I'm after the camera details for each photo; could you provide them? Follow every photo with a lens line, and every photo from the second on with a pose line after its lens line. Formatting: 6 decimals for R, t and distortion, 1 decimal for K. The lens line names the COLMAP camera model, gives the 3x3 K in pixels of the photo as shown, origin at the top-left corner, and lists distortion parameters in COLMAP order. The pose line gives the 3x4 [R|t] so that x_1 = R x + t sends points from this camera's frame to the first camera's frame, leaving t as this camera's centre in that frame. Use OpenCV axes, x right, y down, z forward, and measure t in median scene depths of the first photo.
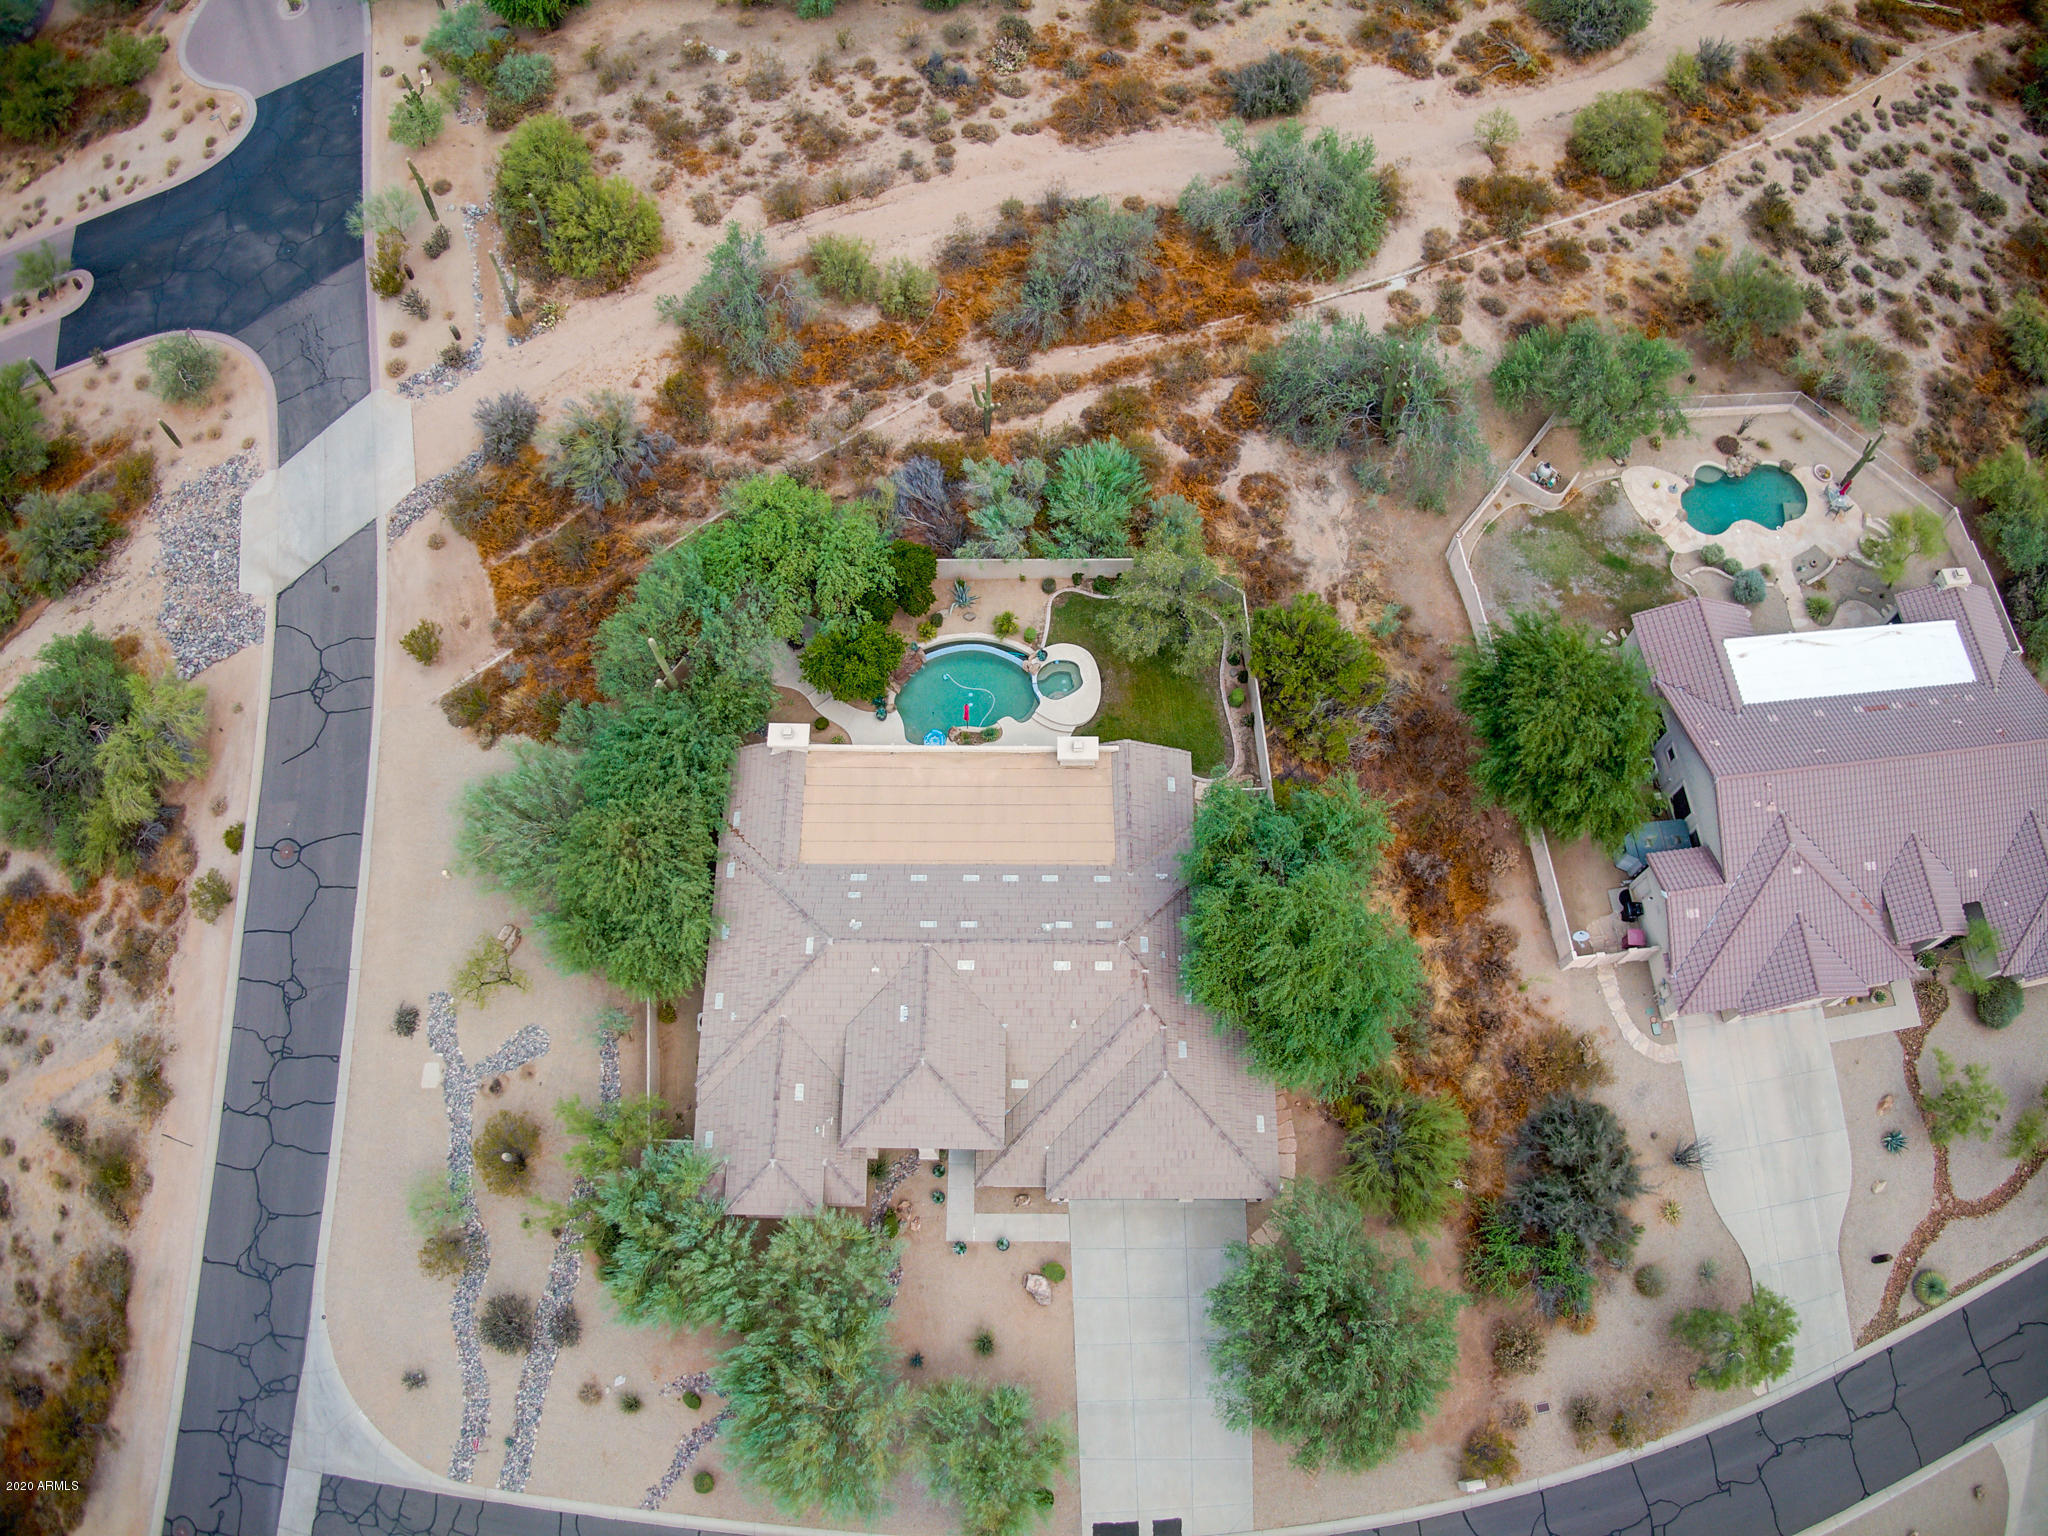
lens RADIAL K [[1443.0, 0, 1029.4], [0, 1443.0, 781.5], [0, 0, 1]] dist [-0.180101, -0.006166]
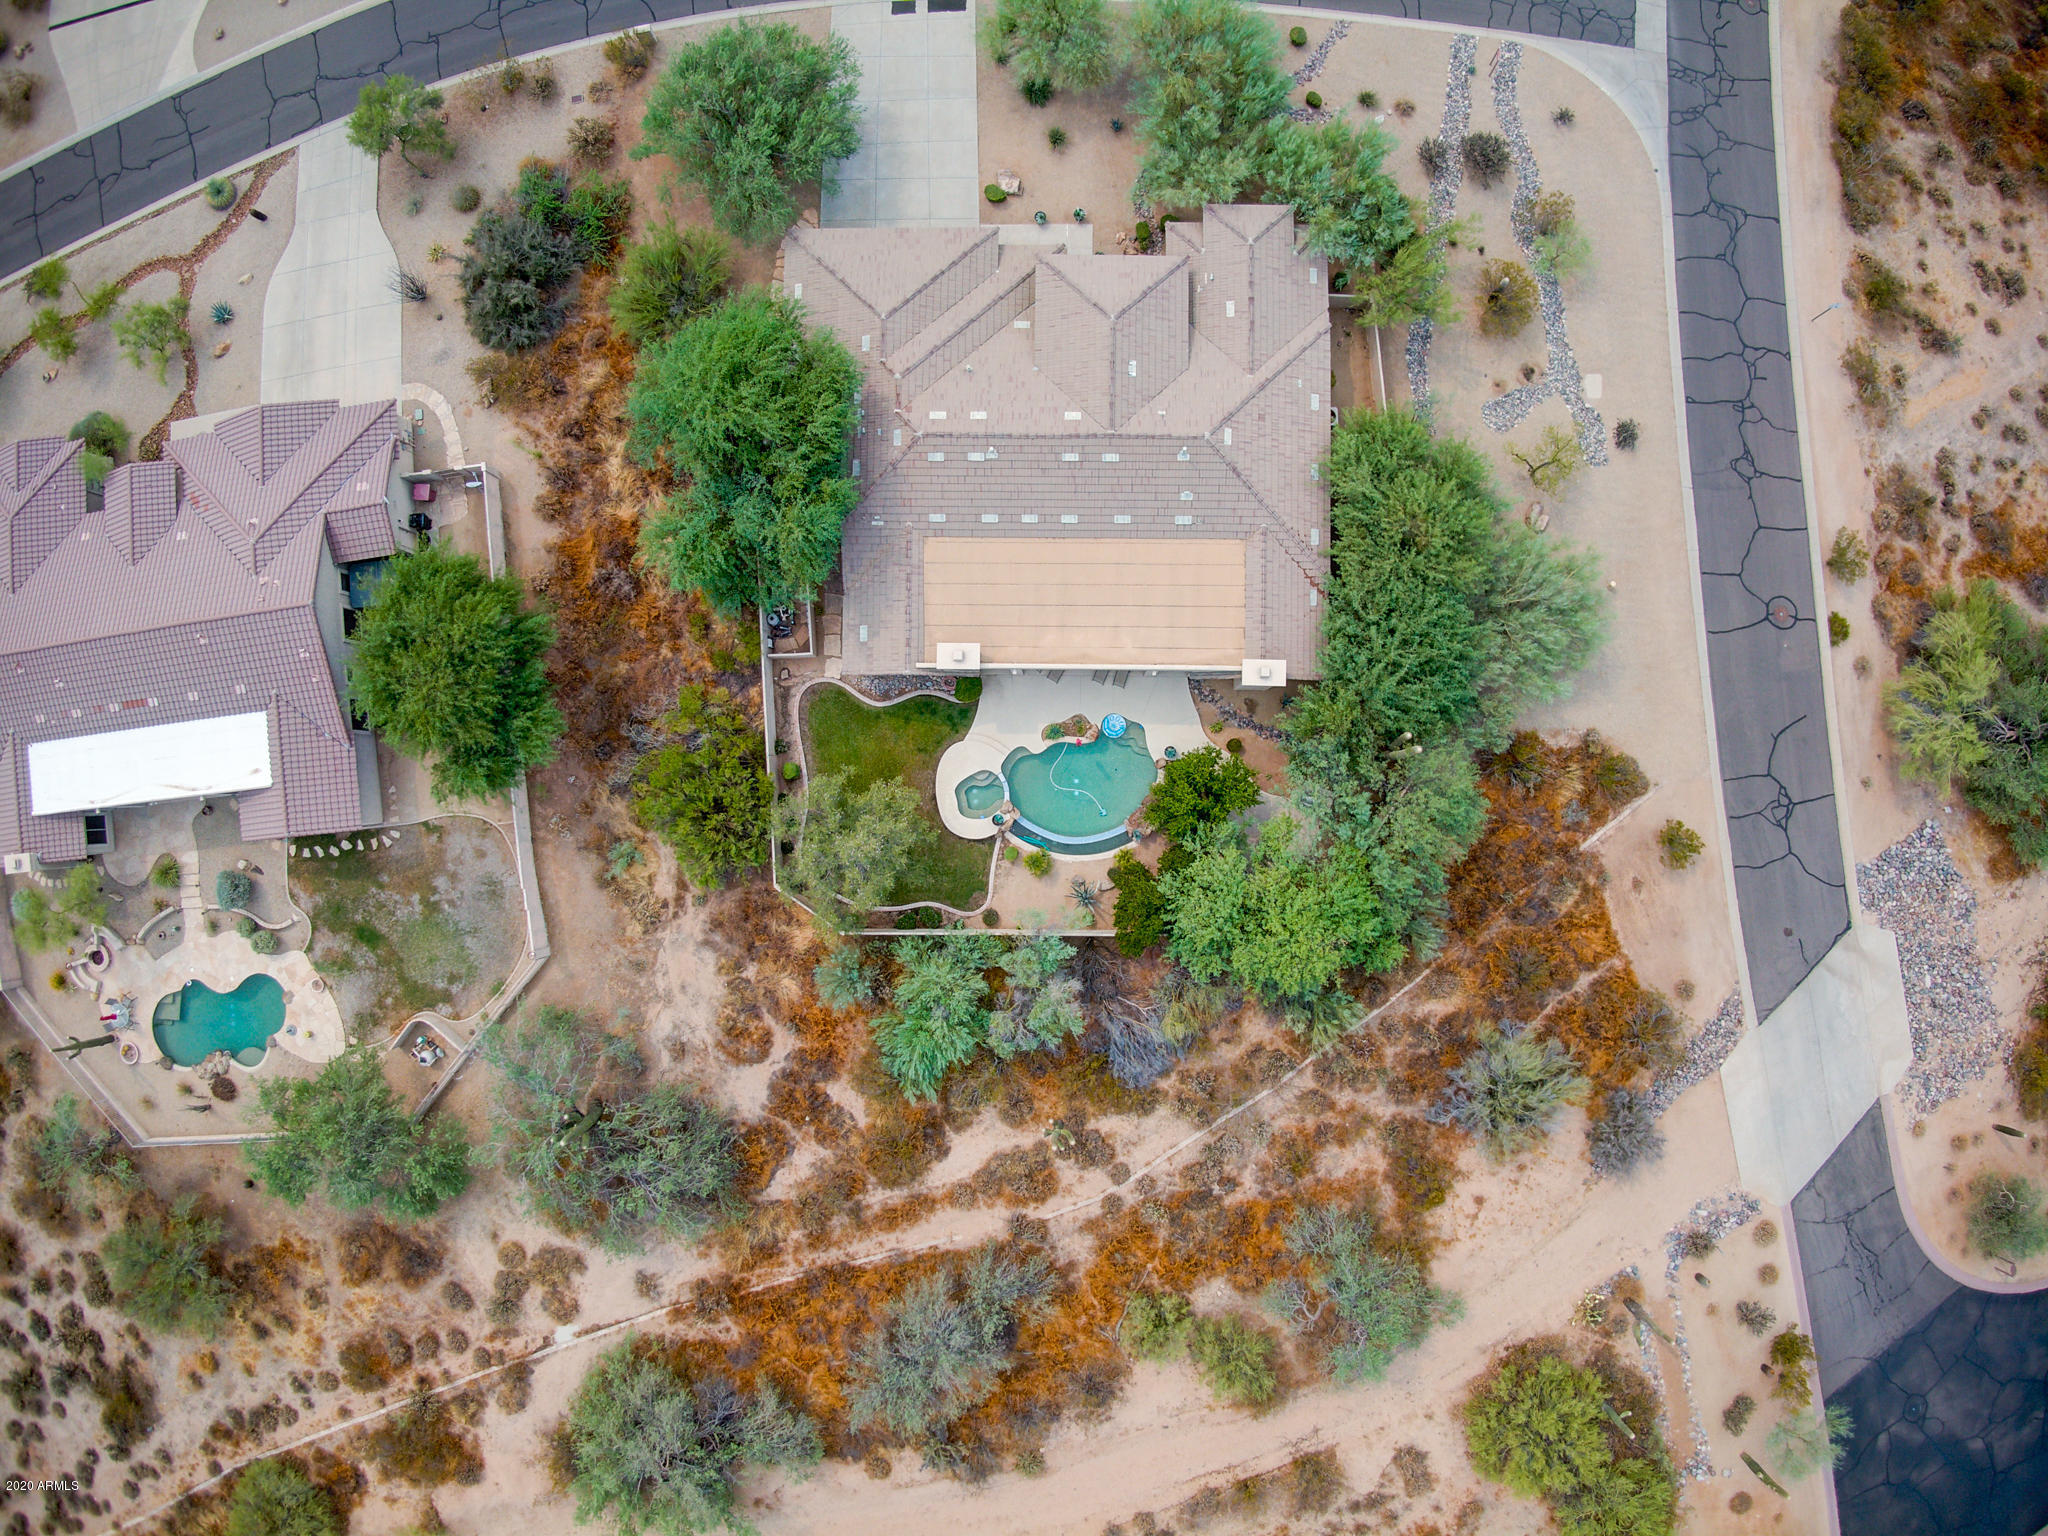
lens RADIAL K [[1443.0, 0, 1029.4], [0, 1443.0, 781.5], [0, 0, 1]] dist [-0.180101, -0.006166]
pose [[-0.999627, -0.007447, 0.026258, -0.033582], [0.017243, -0.918066, 0.396053, -0.408379], [0.021157, 0.396358, 0.917852, 0.137329]]
